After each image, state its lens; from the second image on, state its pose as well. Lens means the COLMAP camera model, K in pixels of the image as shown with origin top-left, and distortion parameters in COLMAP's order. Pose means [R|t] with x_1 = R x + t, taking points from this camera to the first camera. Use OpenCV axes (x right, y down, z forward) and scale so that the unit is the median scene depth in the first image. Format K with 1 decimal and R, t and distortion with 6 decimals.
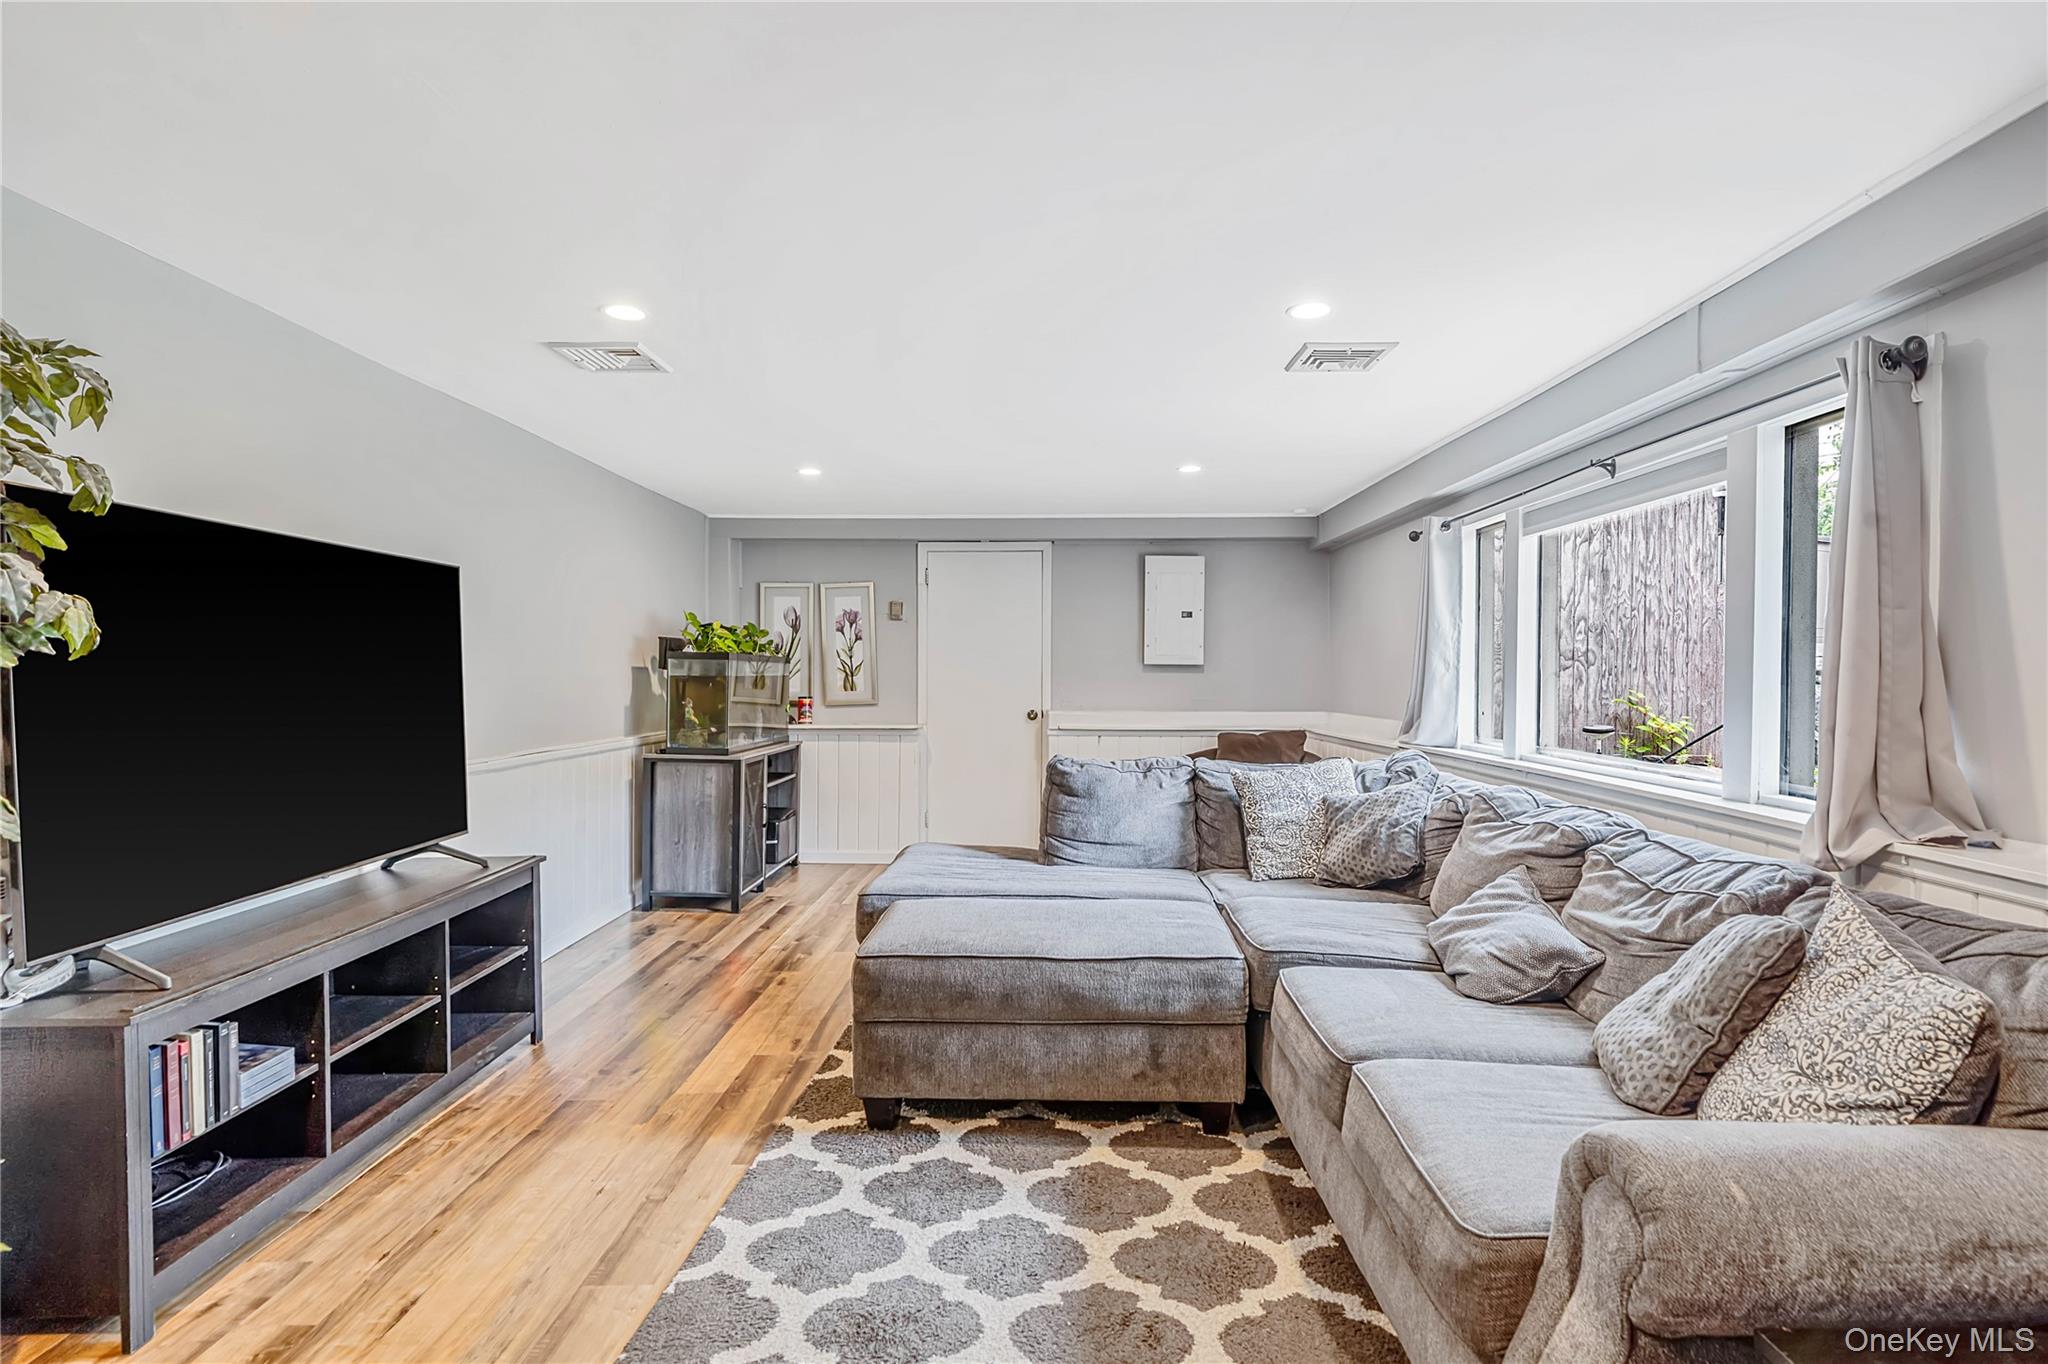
lens RADIAL K [[1024.1, 0, 1024.0], [0, 1024.1, 682.0], [0, 0, 1]] dist [0.000431, 0.001289]
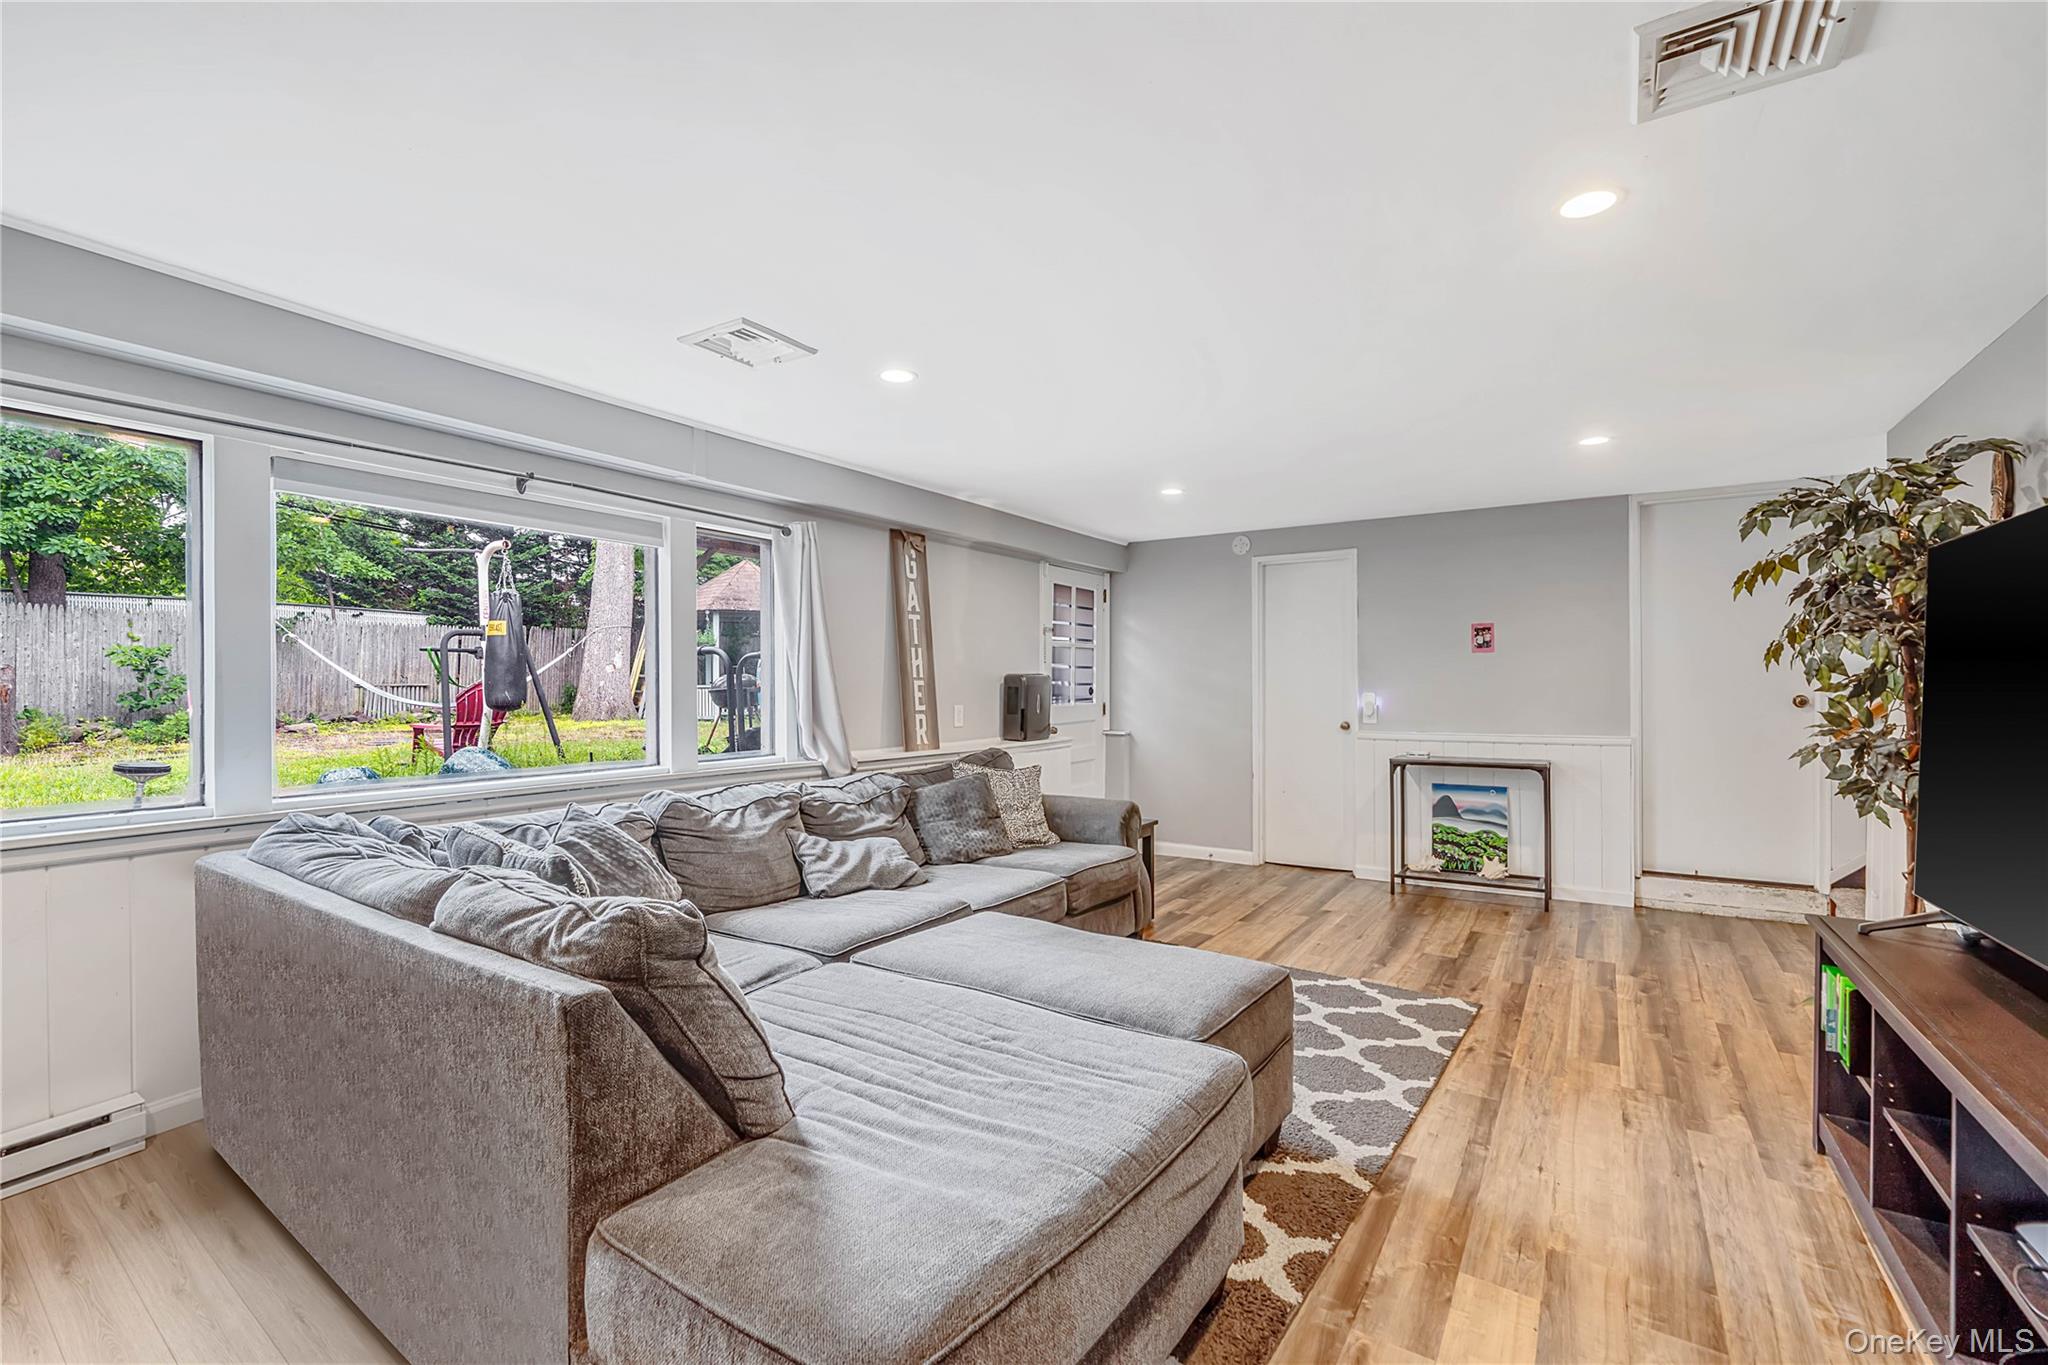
lens RADIAL K [[904.7, 0, 1032.3], [0, 904.7, 687.3], [0, 0, 1]] dist [0.001247, 0.000071]
pose [[-0.853104, -0.003208, 0.521732, -0.413918], [0.004021, 0.999911, 0.012724, -0.020562], [-0.521726, 0.012953, -0.853015, 1.907839]]
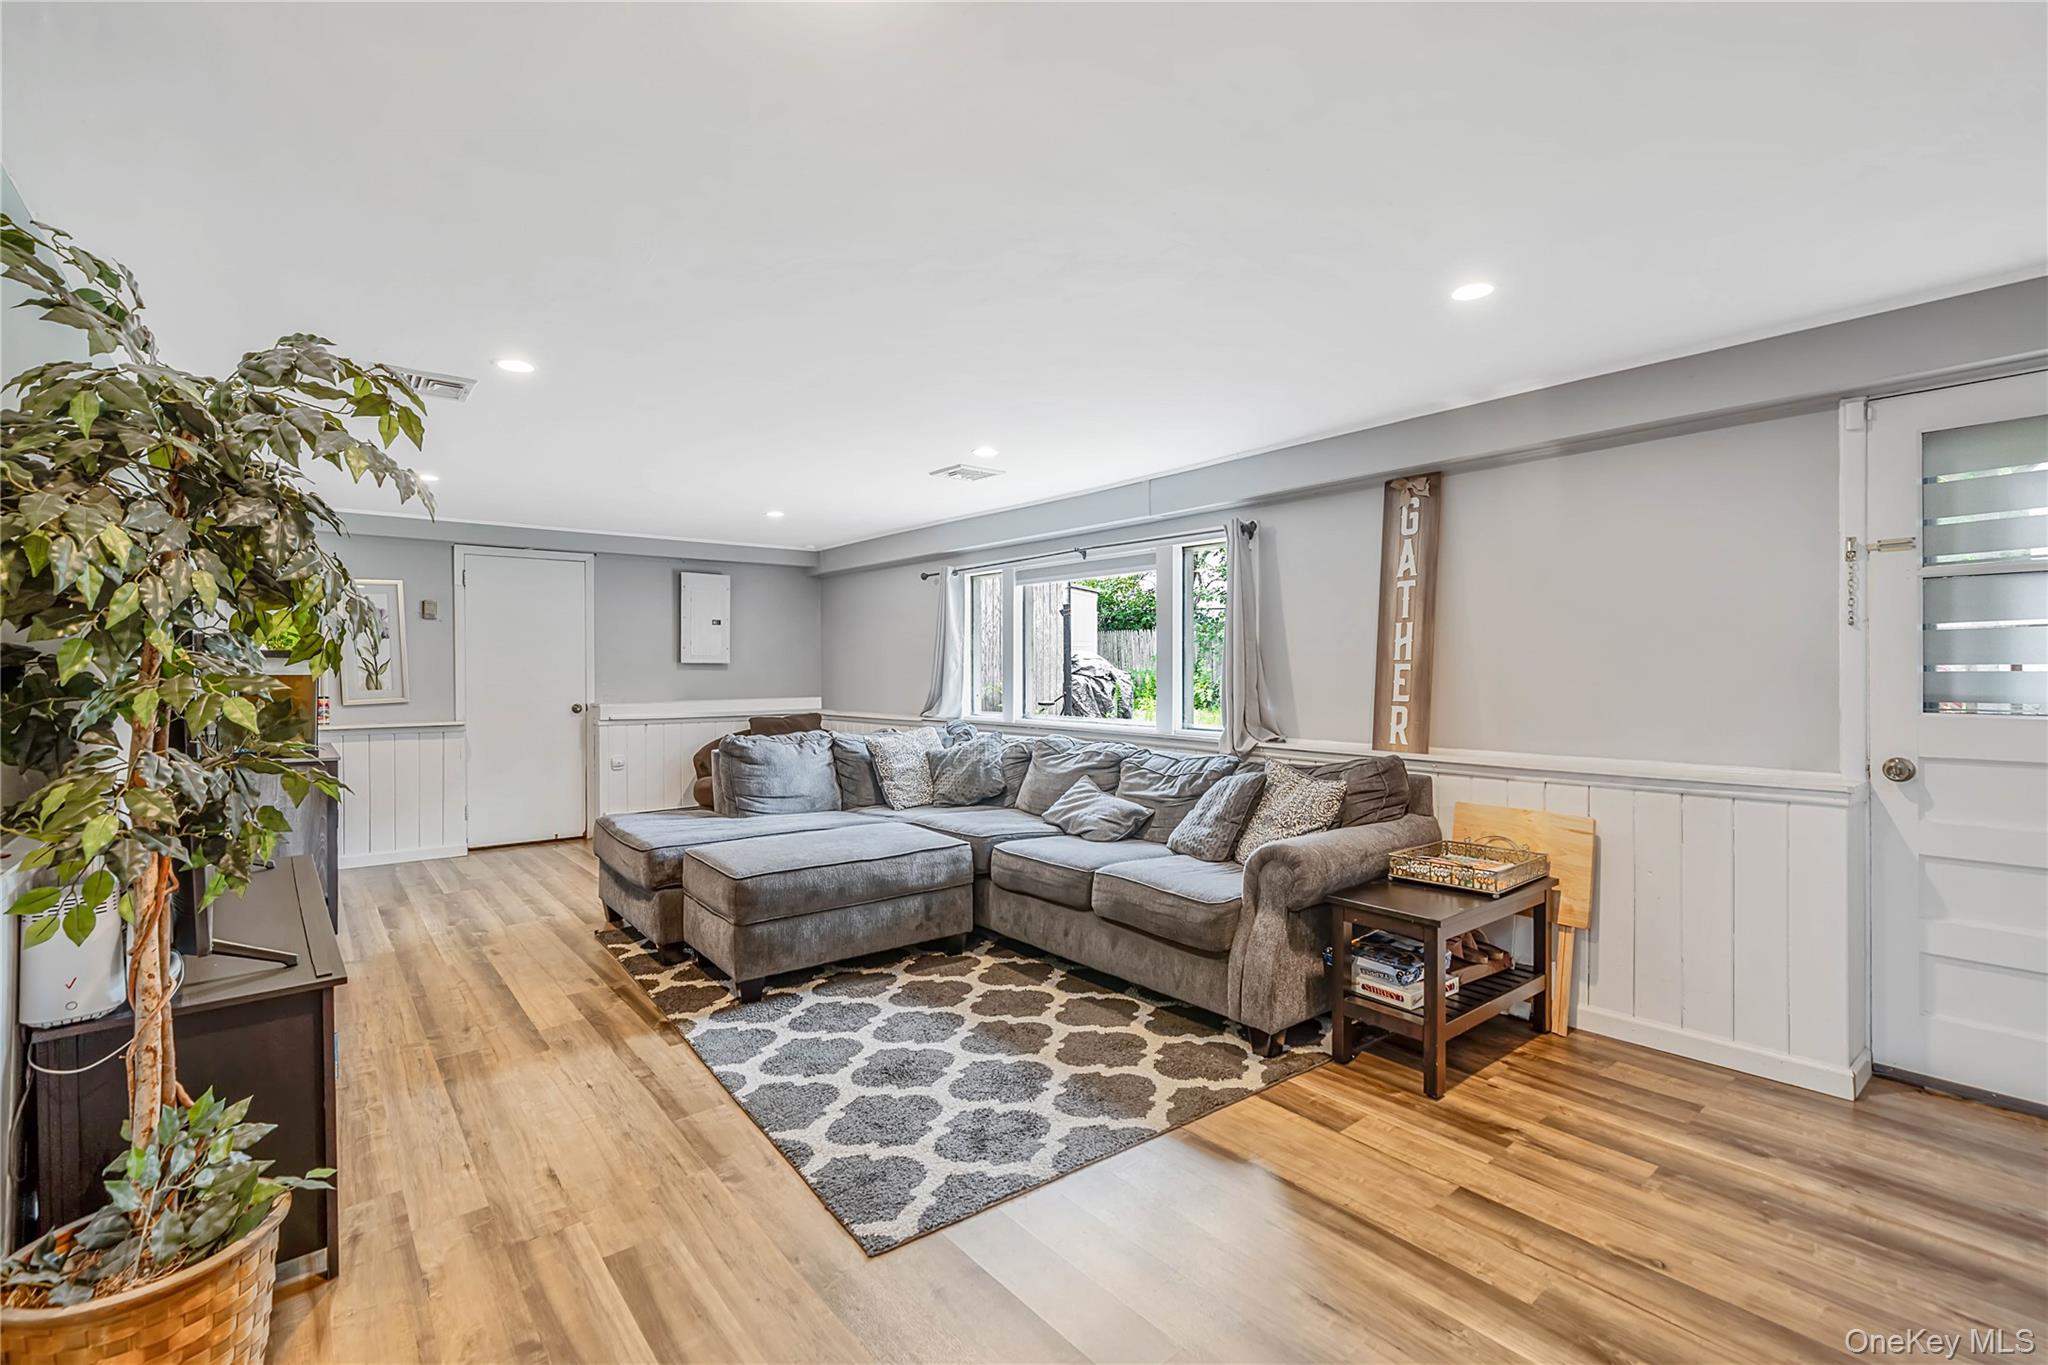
lens RADIAL K [[911.9, 0, 1023.8], [0, 911.9, 674.4], [0, 0, 1]] dist [-0.000429, -0.000015]
pose [[0.769182, -0.007147, 0.638990, -0.653060], [0.009218, 0.999958, 0.000089, -0.001292], [-0.638963, 0.005822, 0.769215, -0.182645]]
